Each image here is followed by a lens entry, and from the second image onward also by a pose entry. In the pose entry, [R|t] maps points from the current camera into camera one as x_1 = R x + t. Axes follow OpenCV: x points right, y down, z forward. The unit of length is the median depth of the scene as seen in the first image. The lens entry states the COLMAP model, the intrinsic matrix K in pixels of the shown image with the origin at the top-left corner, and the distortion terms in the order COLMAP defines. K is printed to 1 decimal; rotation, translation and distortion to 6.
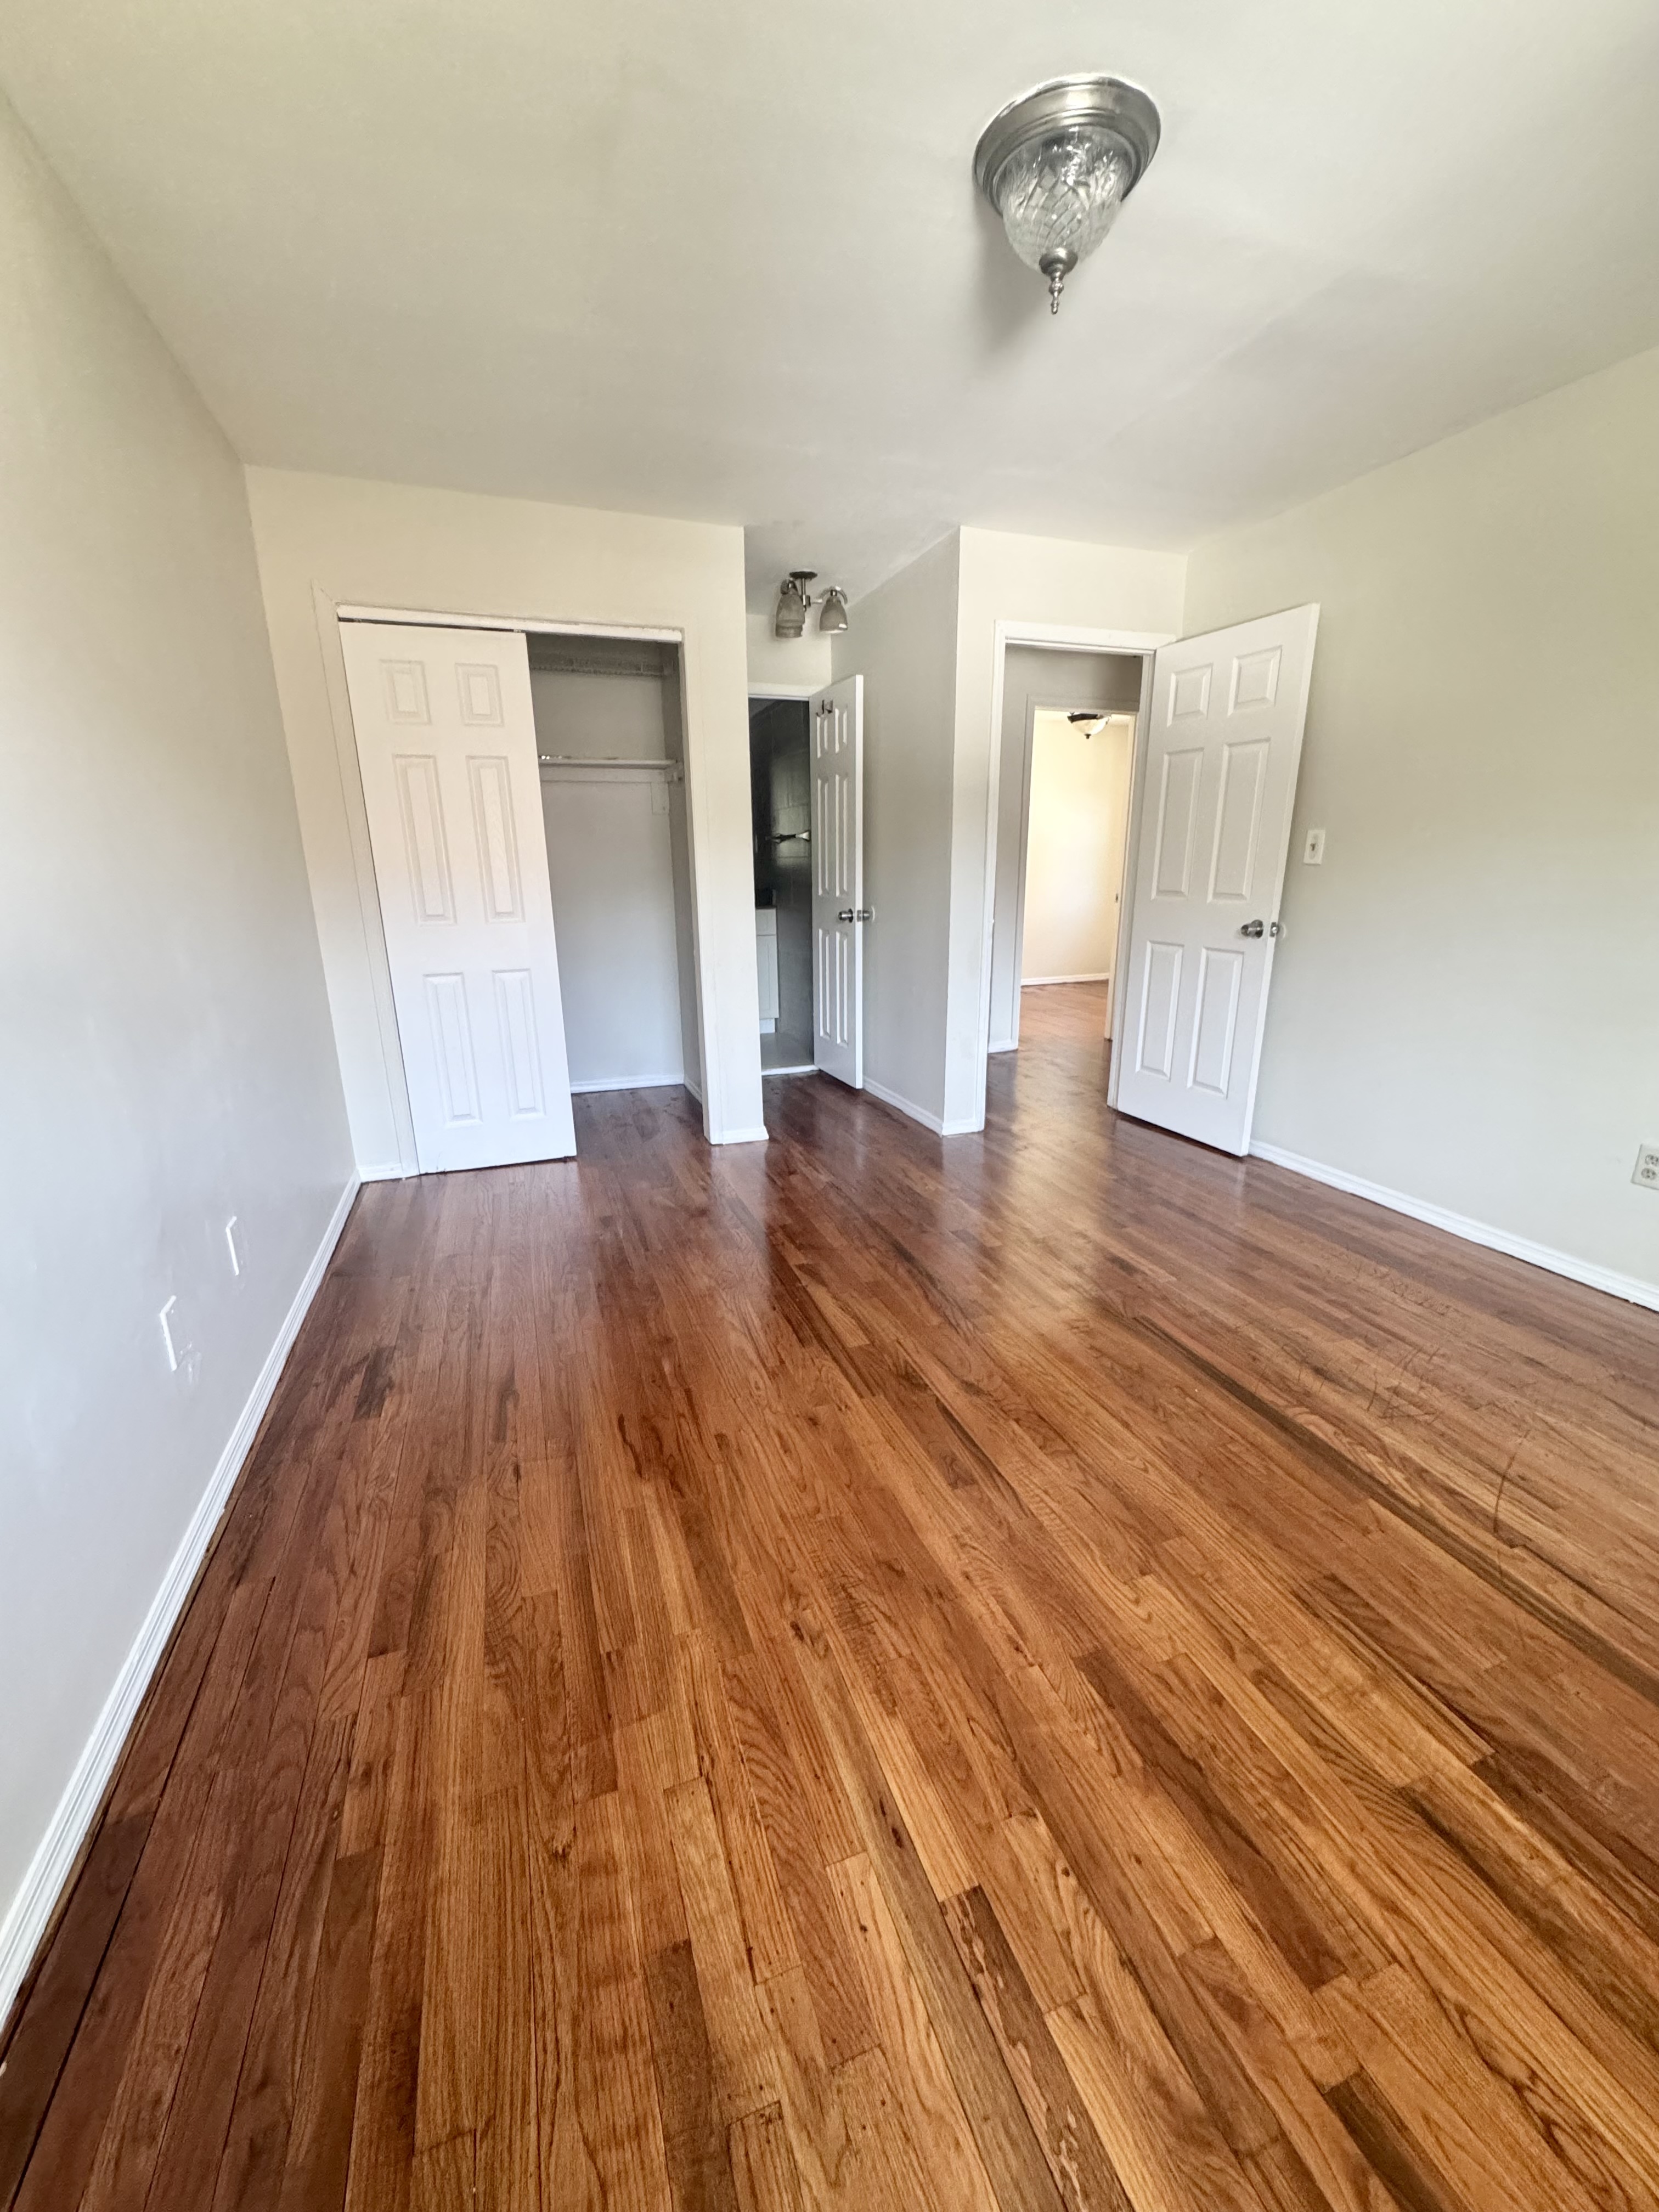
lens RADIAL K [[876.8, 0, 829.5], [0, 876.8, 1106.0], [0, 0, 1]] dist [-0.001471, 0.000631]
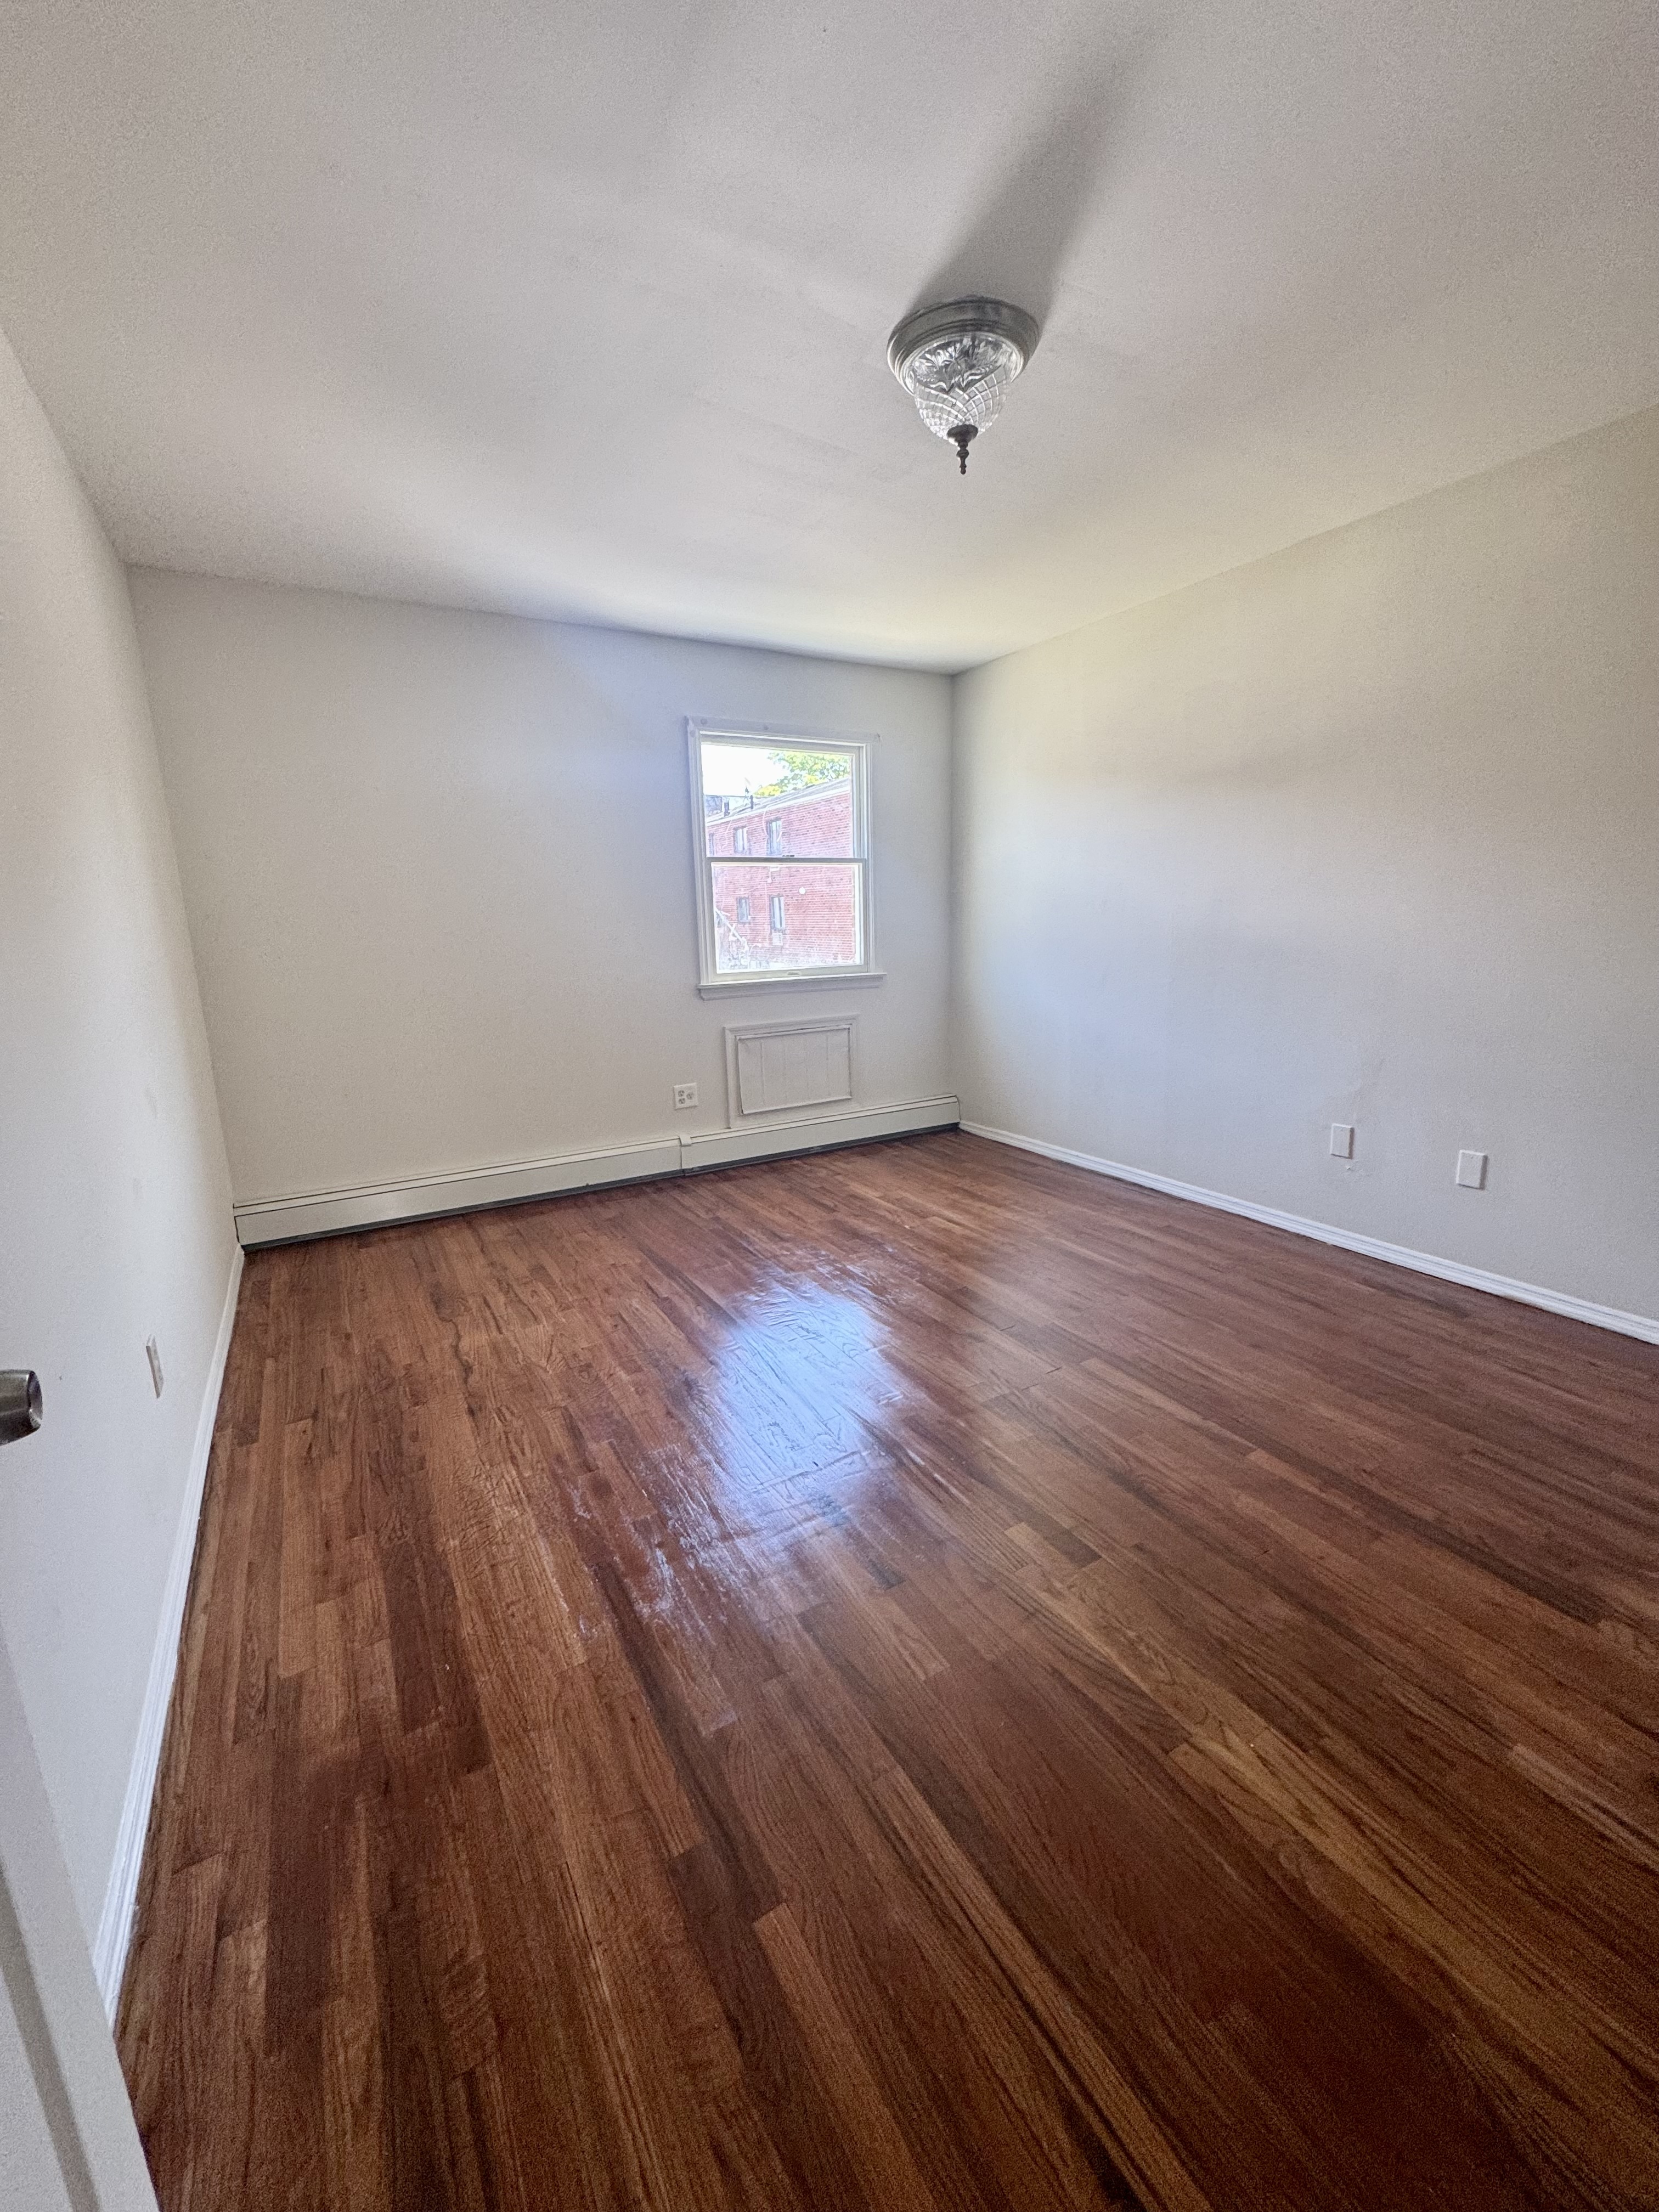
lens RADIAL K [[876.8, 0, 829.5], [0, 876.8, 1106.0], [0, 0, 1]] dist [-0.001471, 0.000631]
pose [[-0.981650, 0.064693, -0.179384, 0.966434], [-0.029244, 0.878495, 0.476855, -0.945680], [0.188437, 0.473351, -0.860483, 3.177634]]
